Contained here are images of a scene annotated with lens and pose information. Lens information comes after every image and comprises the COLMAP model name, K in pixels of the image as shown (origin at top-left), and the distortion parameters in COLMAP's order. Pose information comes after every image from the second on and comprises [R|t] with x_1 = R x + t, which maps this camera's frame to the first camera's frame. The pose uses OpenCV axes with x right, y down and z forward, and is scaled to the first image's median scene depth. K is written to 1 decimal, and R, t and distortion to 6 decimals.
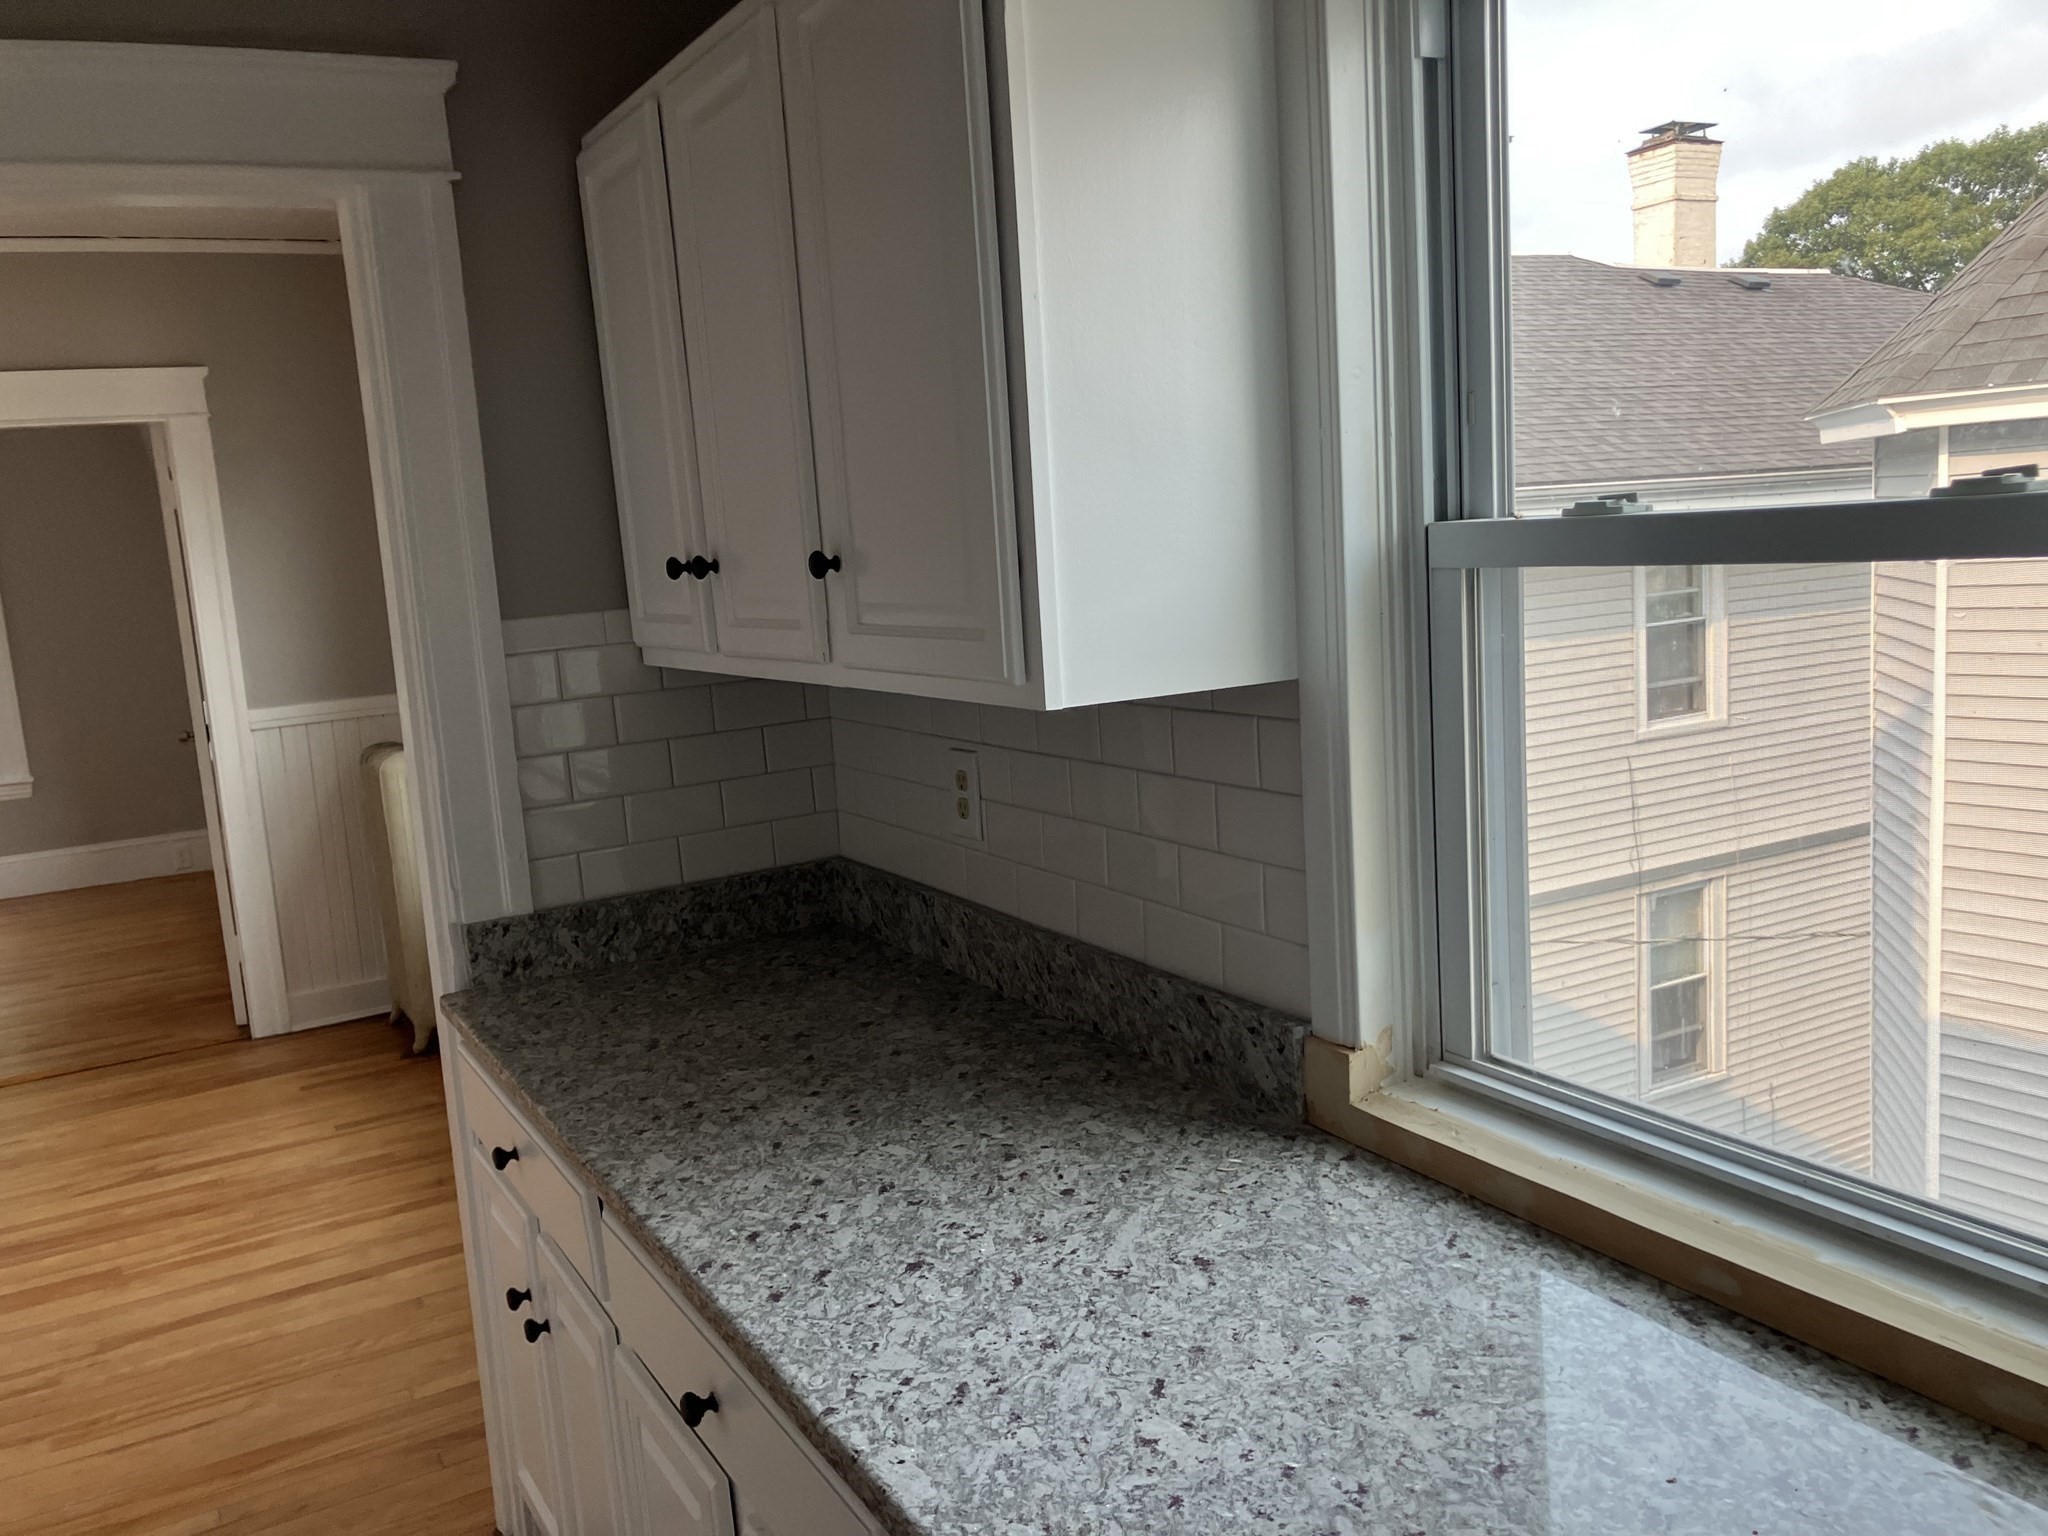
lens RADIAL K [[1701.2, 0, 1020.7], [0, 1701.2, 778.6], [0, 0, 1]] dist [0.030255, -0.029937]
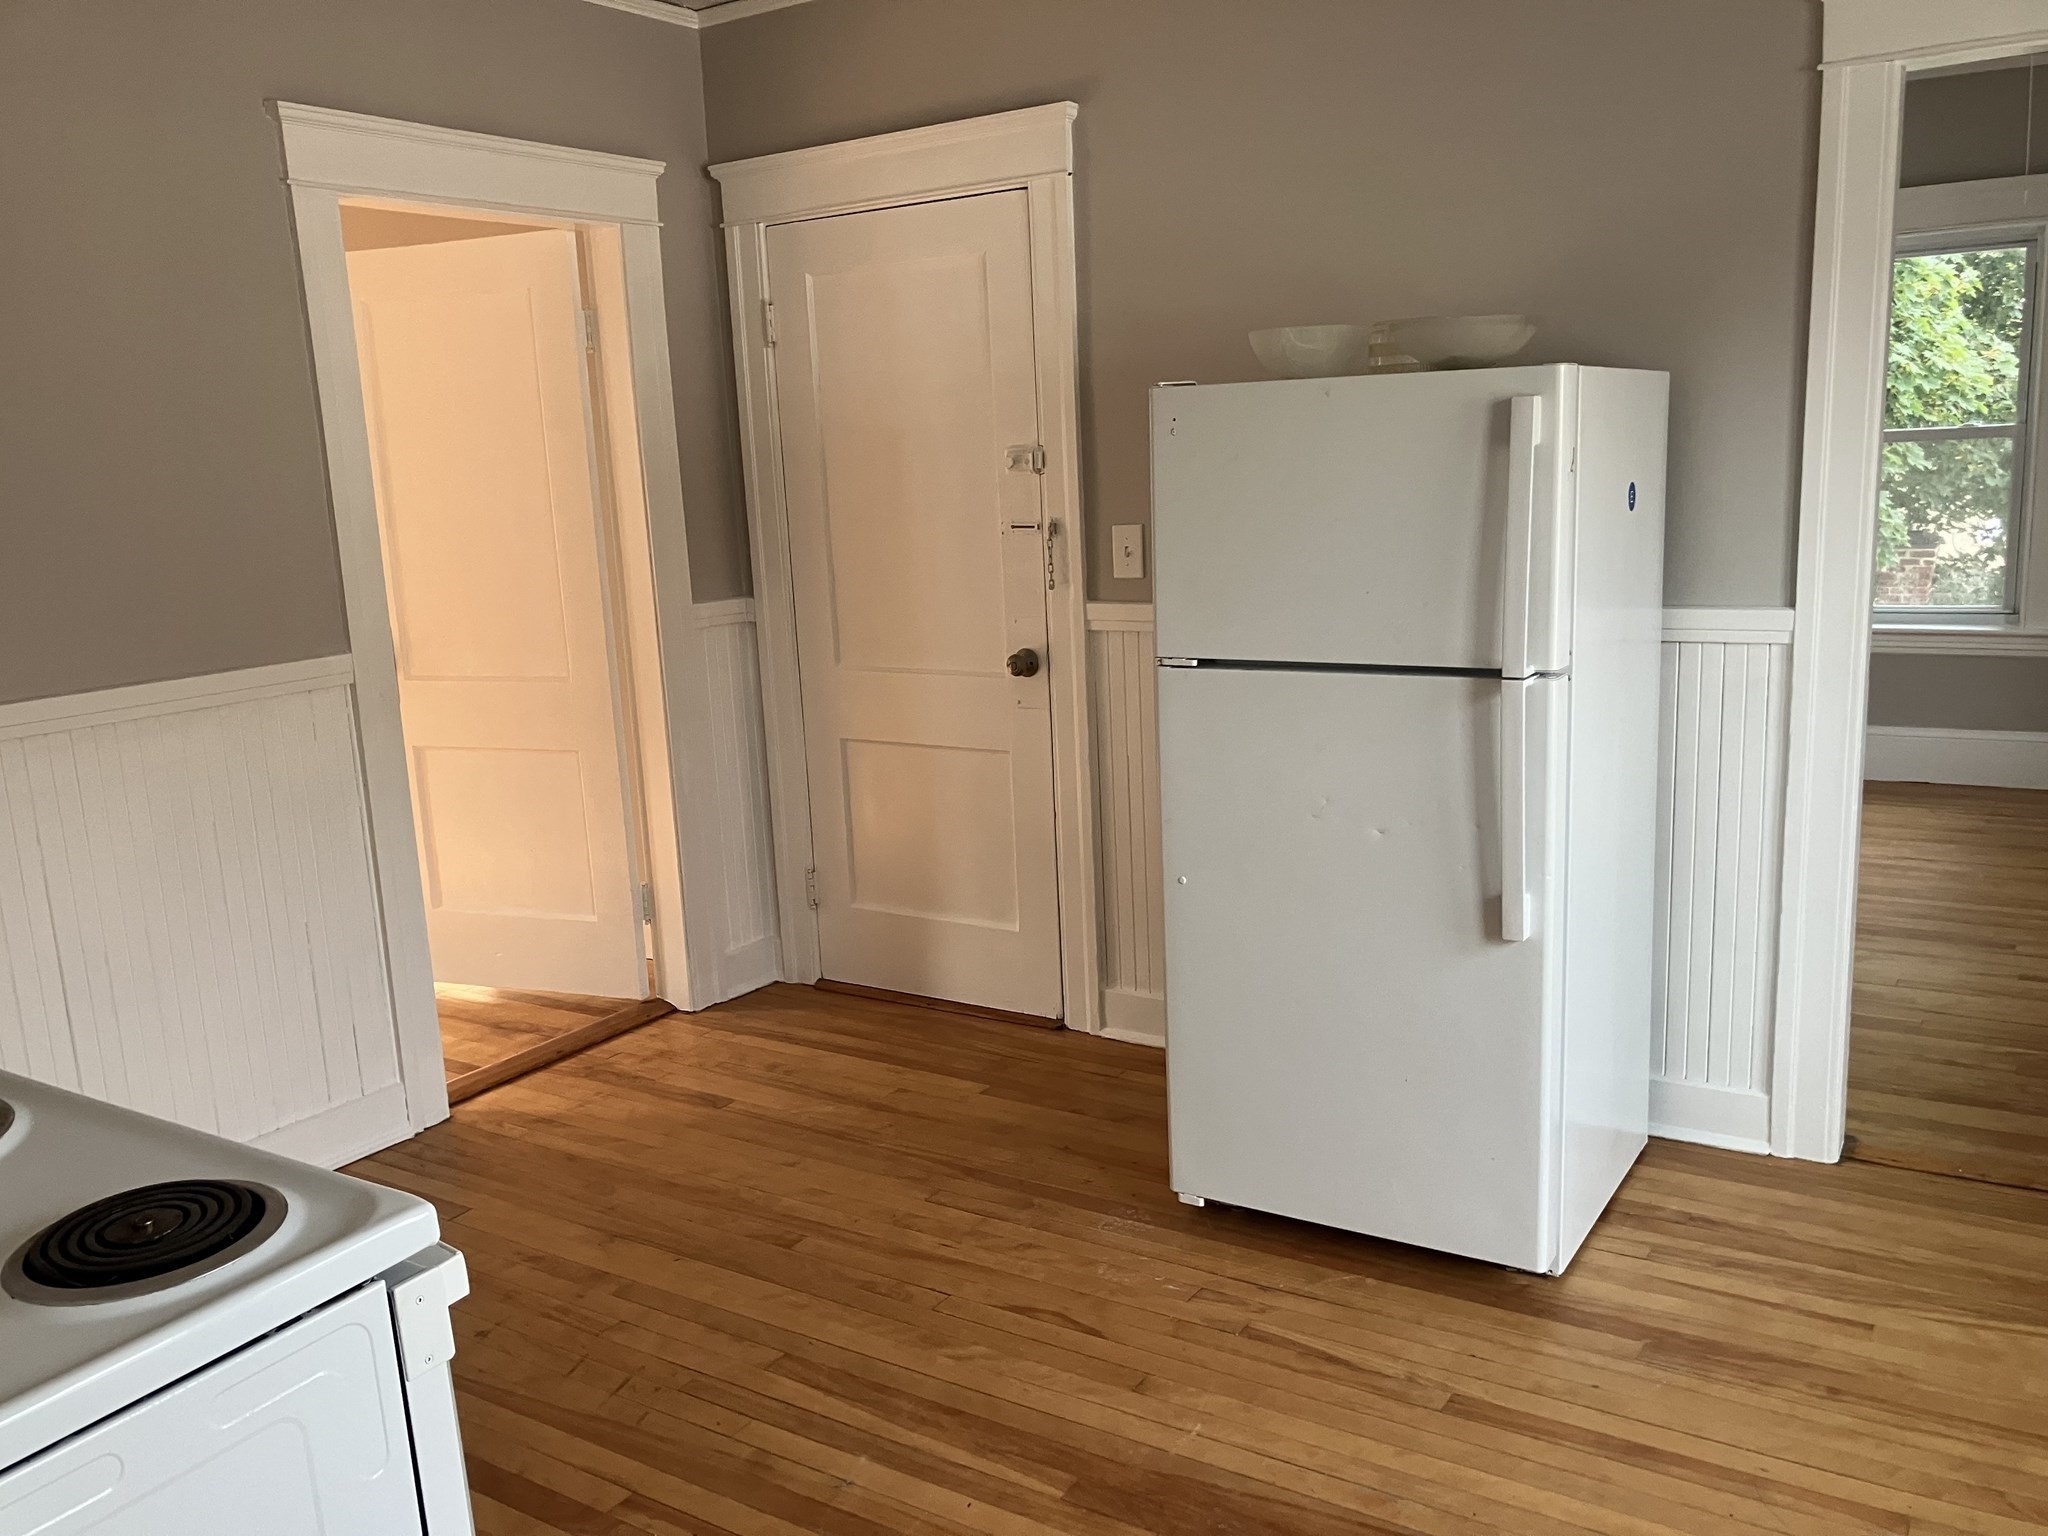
lens RADIAL K [[1677.2, 0, 1040.2], [0, 1677.2, 778.0], [0, 0, 1]] dist [0.079794, -0.130013]
pose [[0.471786, 0.223208, -0.852993, -0.599855], [-0.122458, 0.974638, 0.187309, -0.082880], [0.873168, 0.016086, 0.487154, 1.061460]]
